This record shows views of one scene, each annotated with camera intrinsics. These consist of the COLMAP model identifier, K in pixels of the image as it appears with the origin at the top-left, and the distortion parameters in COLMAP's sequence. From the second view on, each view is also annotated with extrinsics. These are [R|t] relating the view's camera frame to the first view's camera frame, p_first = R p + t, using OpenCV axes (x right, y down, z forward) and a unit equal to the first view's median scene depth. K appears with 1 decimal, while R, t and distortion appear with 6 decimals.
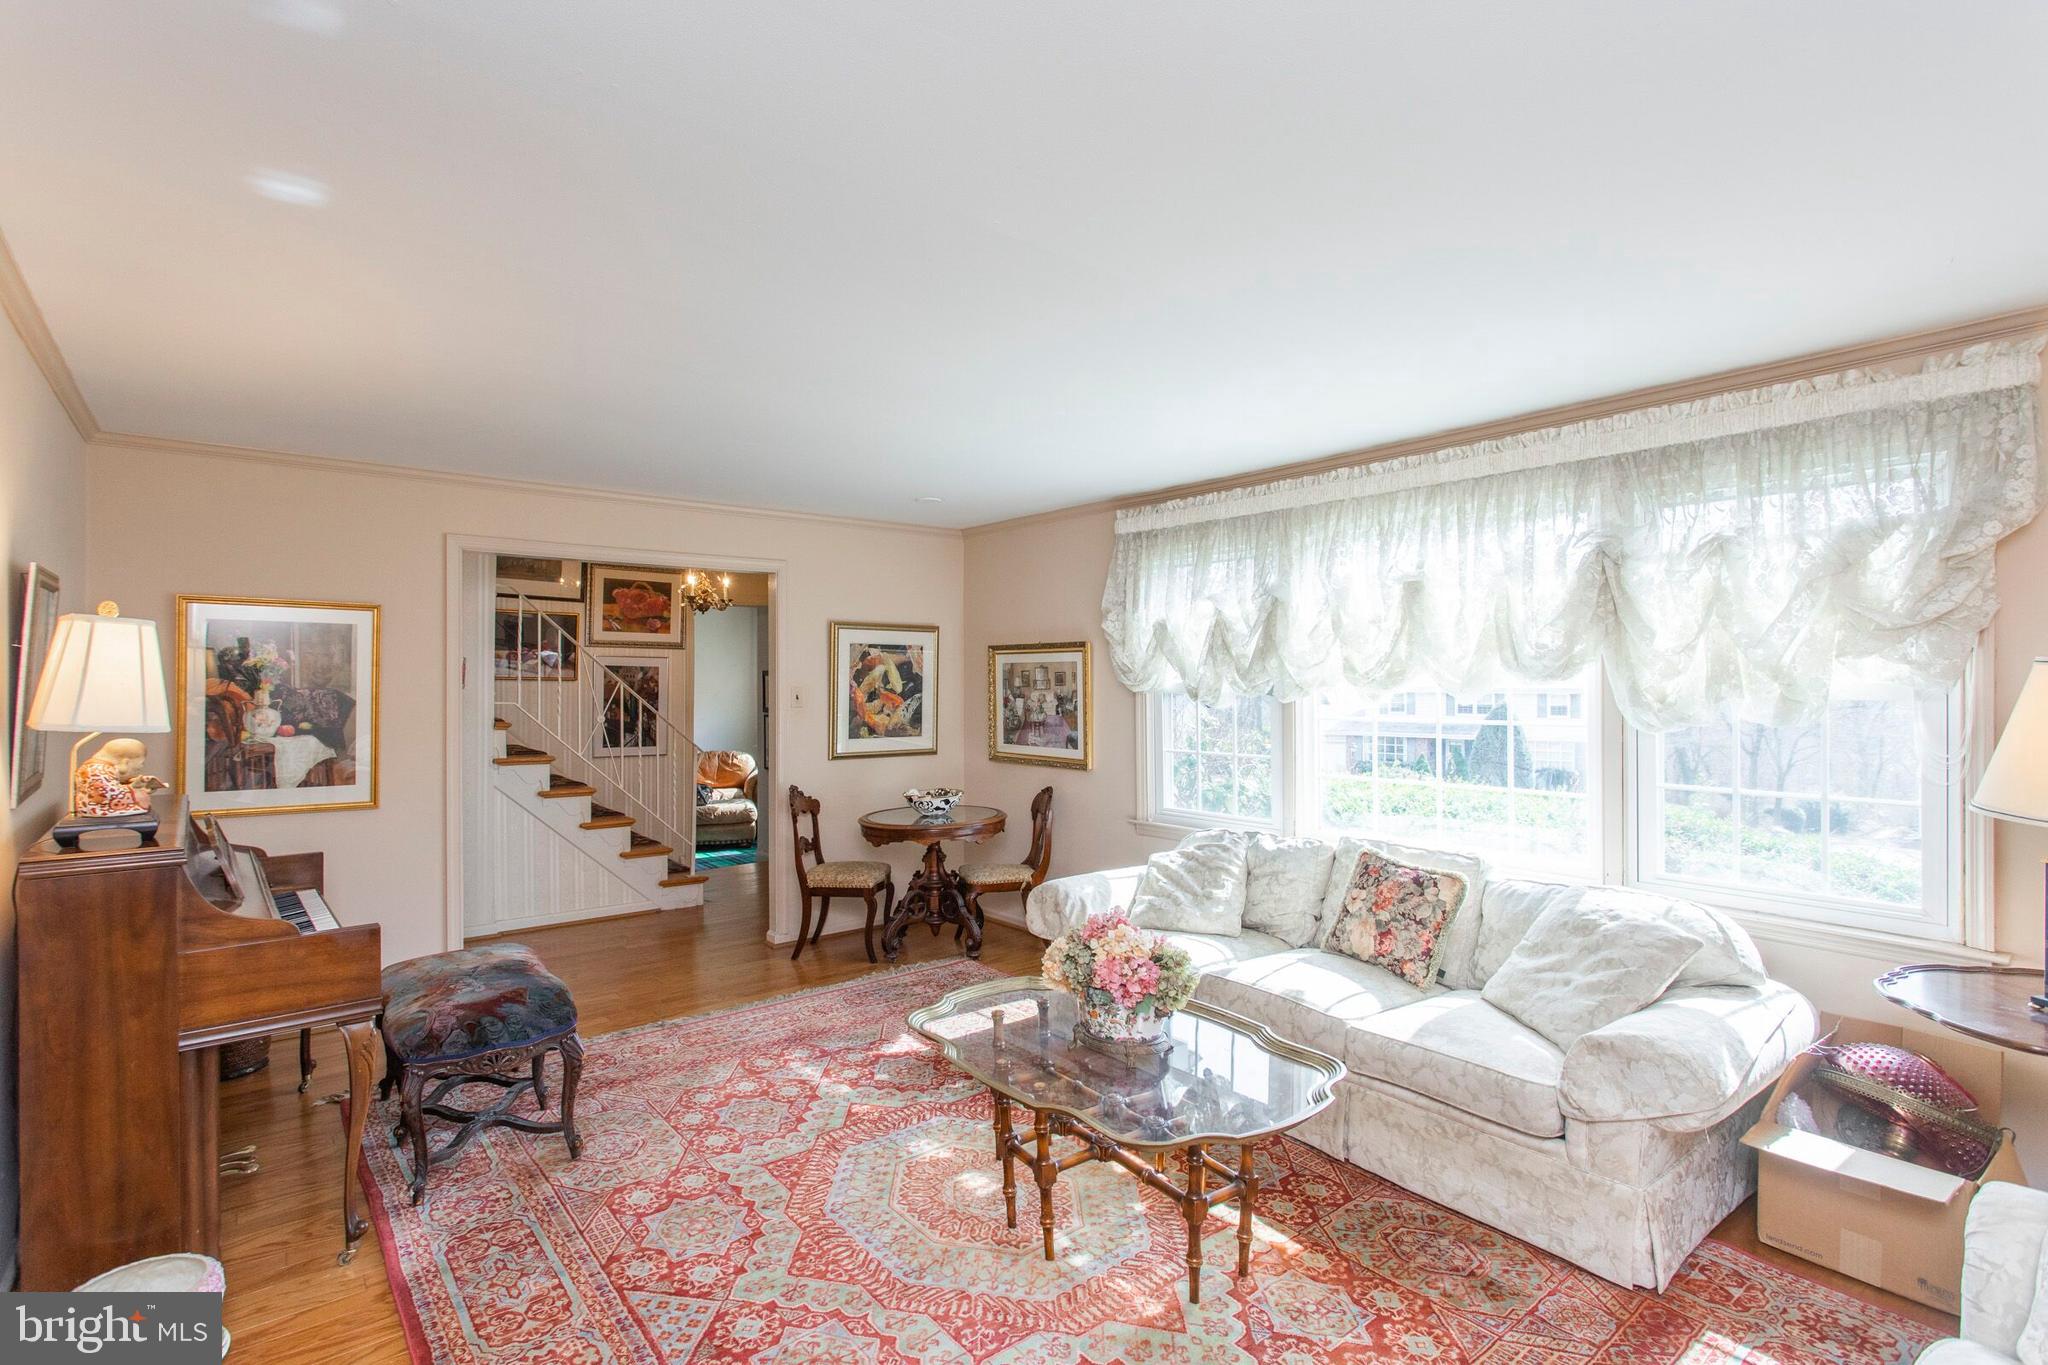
lens RADIAL K [[969.6, 0, 1023.8], [0, 969.6, 673.0], [0, 0, 1]] dist [-0.001238, 0.000047]
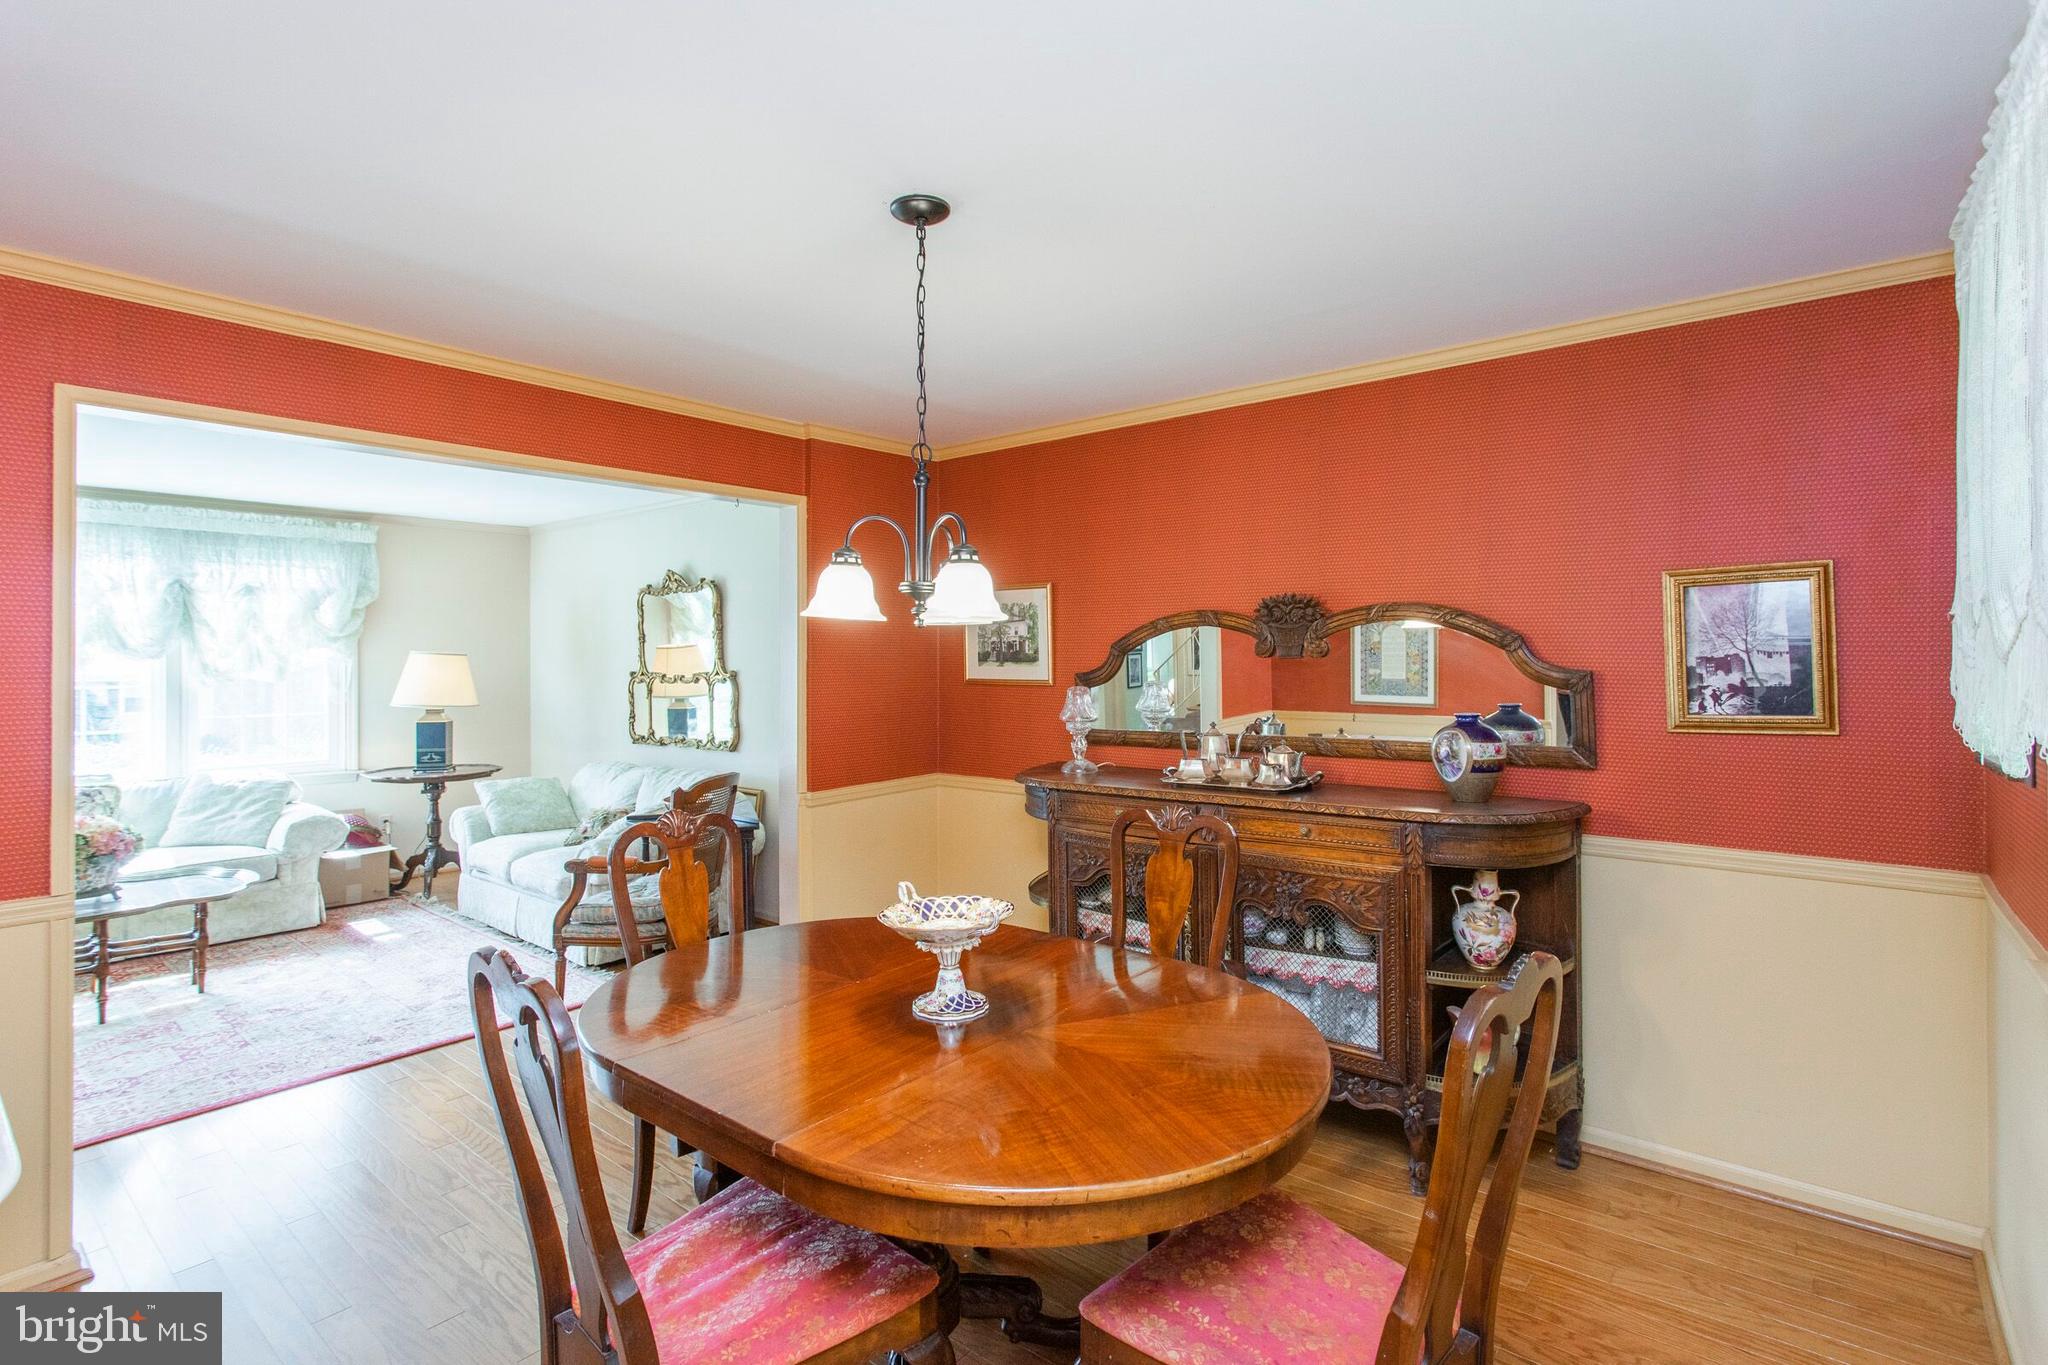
lens RADIAL K [[969.6, 0, 1023.8], [0, 969.6, 673.0], [0, 0, 1]] dist [-0.001238, 0.000047]
pose [[-0.190639, -0.017231, 0.981509, -1.361275], [-0.006086, 0.999847, 0.016371, -0.005330], [-0.981641, -0.002853, -0.190715, -0.143238]]
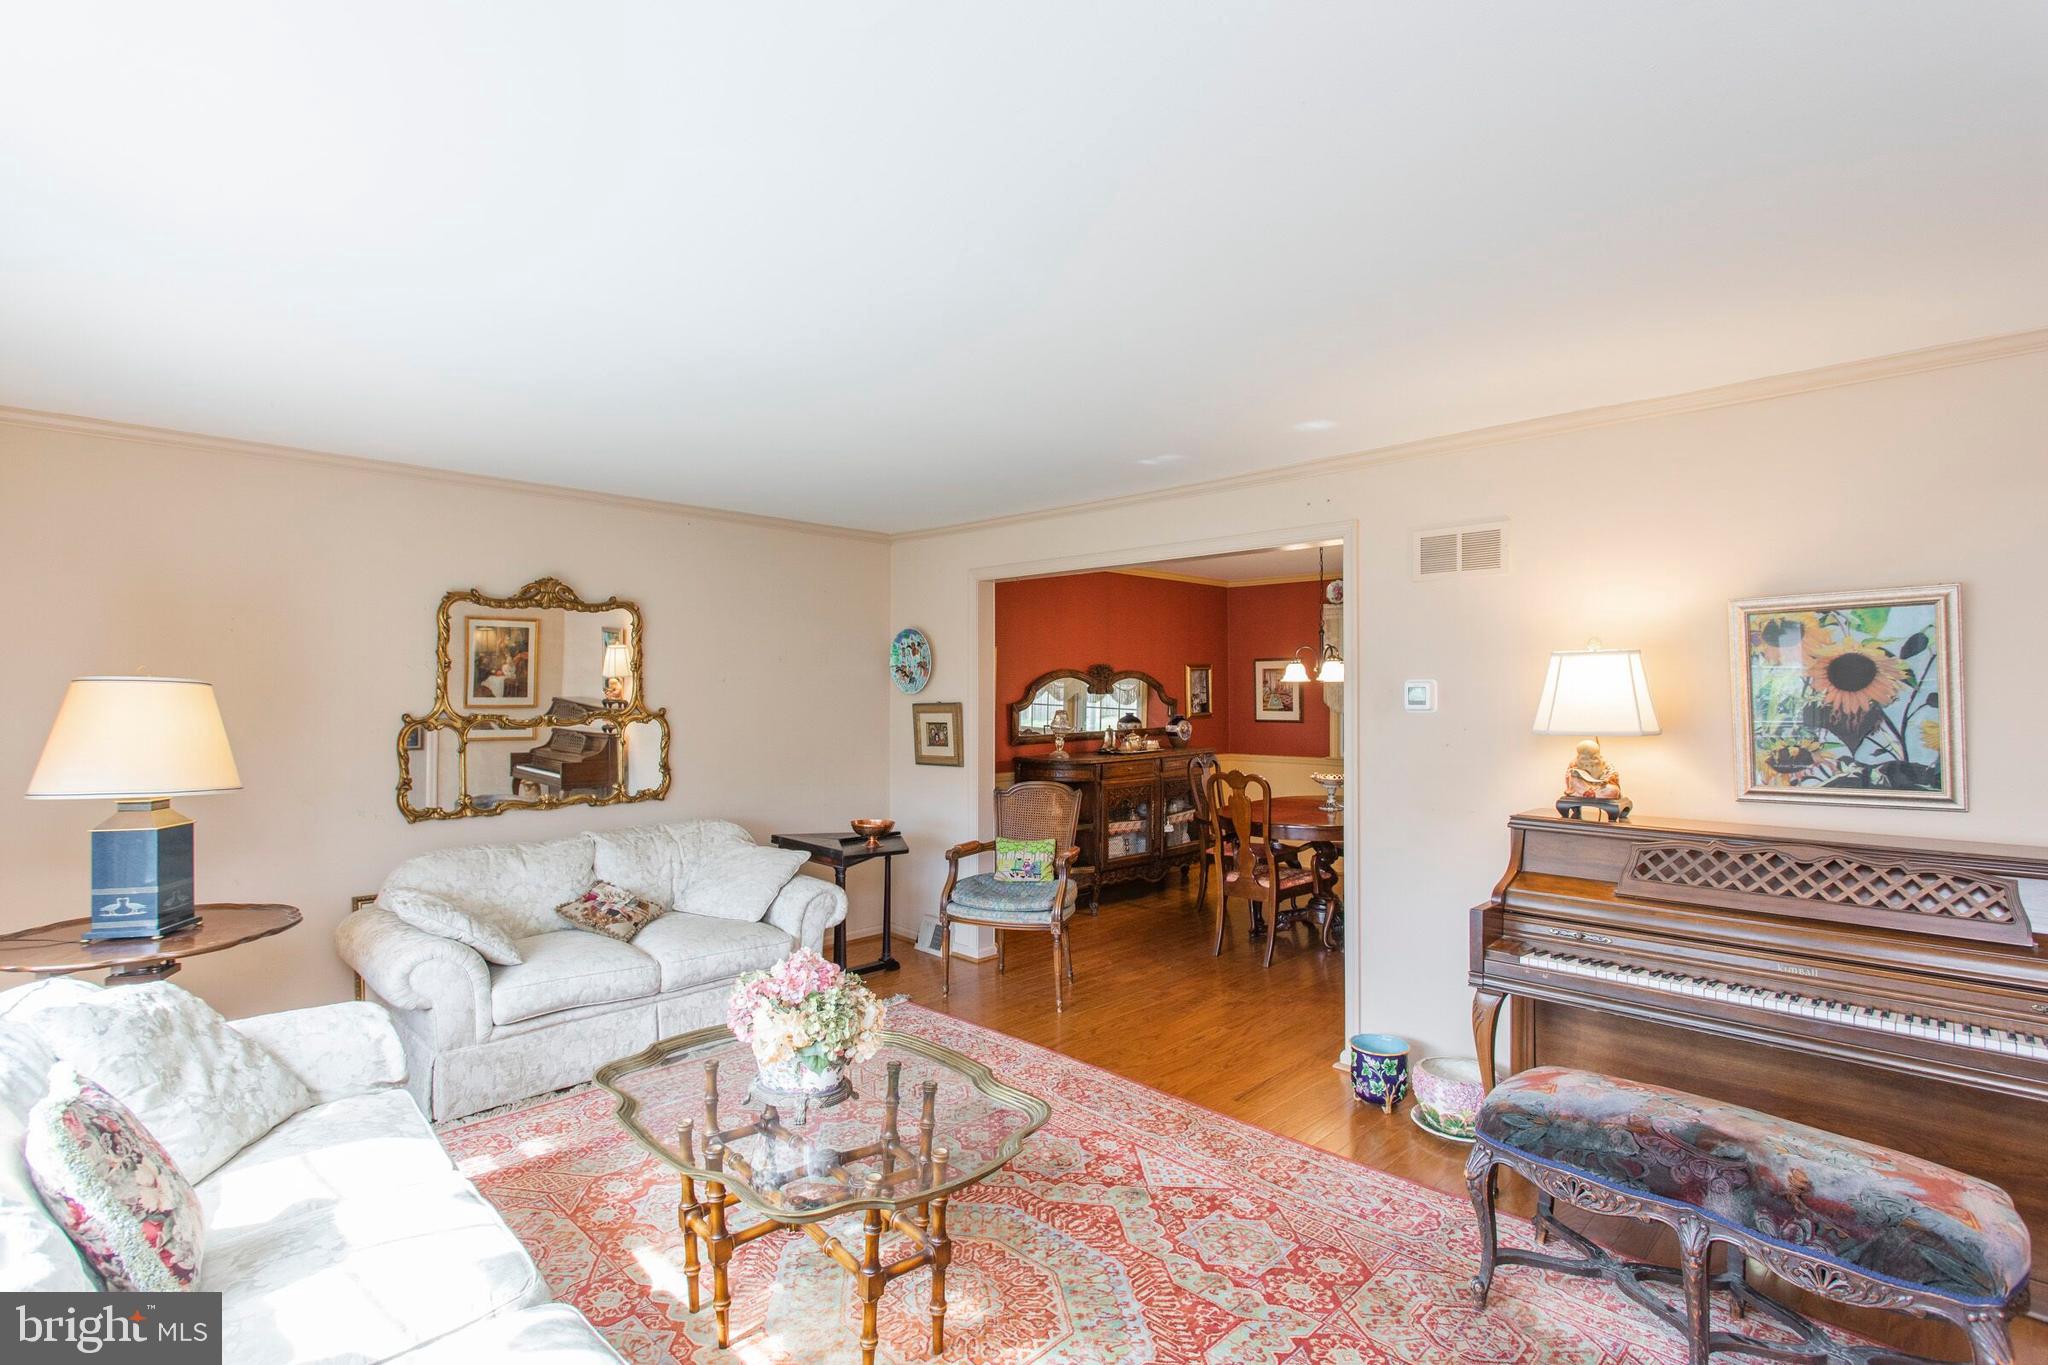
lens RADIAL K [[975.1, 0, 1024.0], [0, 975.1, 682.5], [0, 0, 1]] dist [-0.001520, -0.000059]
pose [[-0.995319, -0.001190, -0.096642, -0.018665], [0.000825, 0.999783, -0.020802, 0.013897], [0.096645, -0.020784, -0.995102, 1.571262]]
